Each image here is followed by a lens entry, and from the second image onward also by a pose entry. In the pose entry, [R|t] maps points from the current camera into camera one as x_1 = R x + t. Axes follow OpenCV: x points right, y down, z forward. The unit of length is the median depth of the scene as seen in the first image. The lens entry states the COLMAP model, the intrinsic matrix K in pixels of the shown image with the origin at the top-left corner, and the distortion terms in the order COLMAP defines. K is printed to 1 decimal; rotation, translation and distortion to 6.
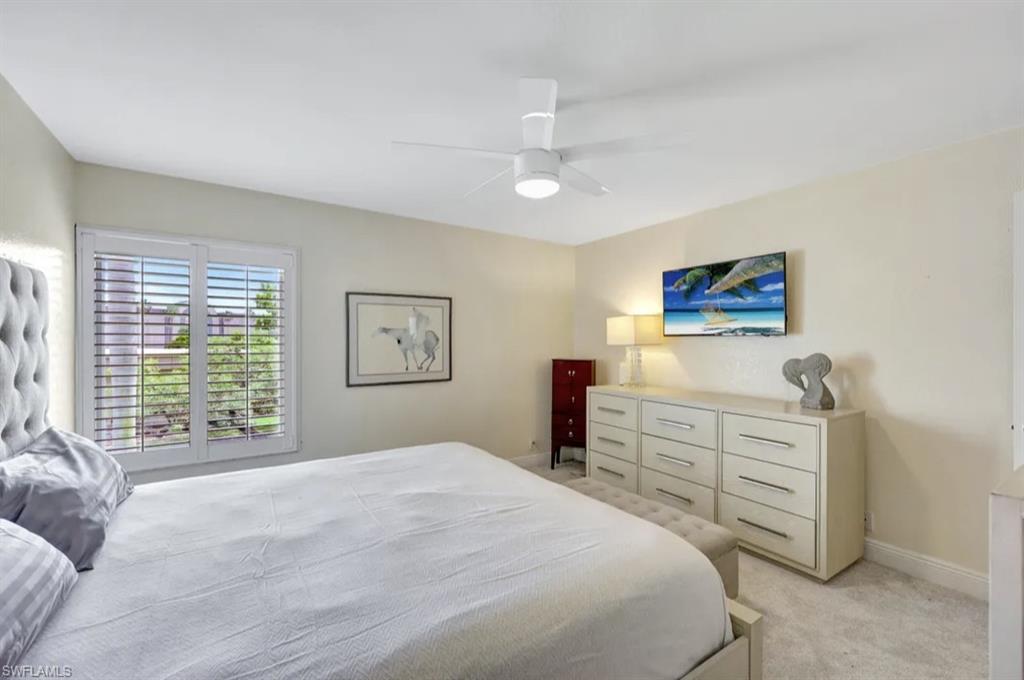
lens RADIAL K [[413.7, 0, 508.8], [0, 413.7, 341.6], [0, 0, 1]] dist [0.009152, -0.000059]
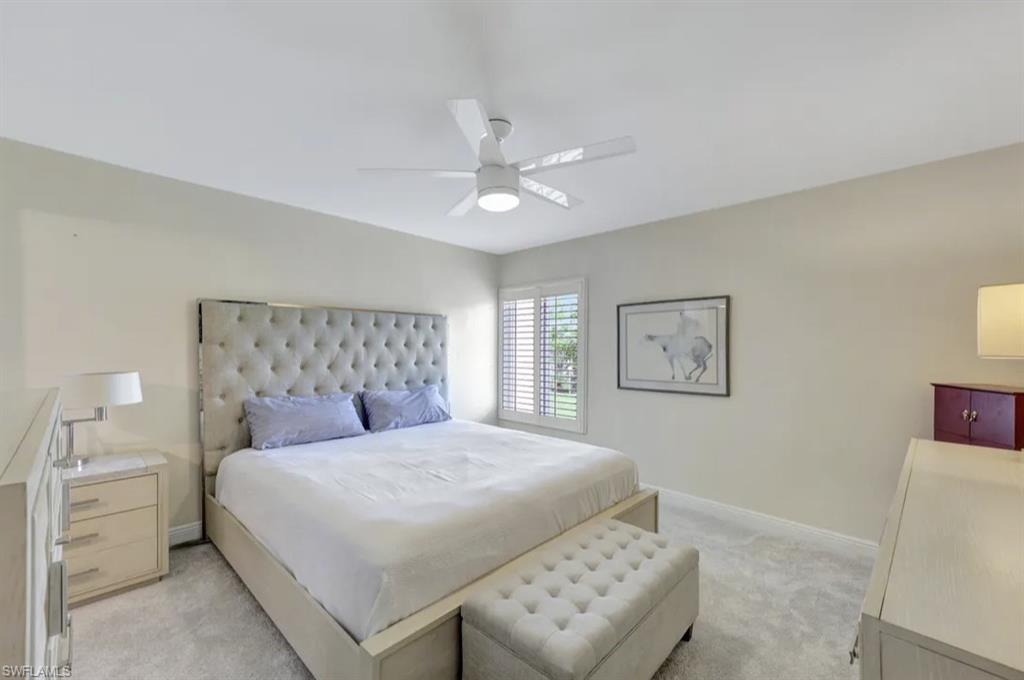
lens RADIAL K [[413.7, 0, 508.8], [0, 413.7, 341.6], [0, 0, 1]] dist [0.009152, -0.000059]
pose [[0.237135, -0.015421, -0.971354, 0.589980], [-0.007014, 0.999821, -0.017585, 0.002513], [0.971451, 0.010983, 0.236984, 0.405894]]
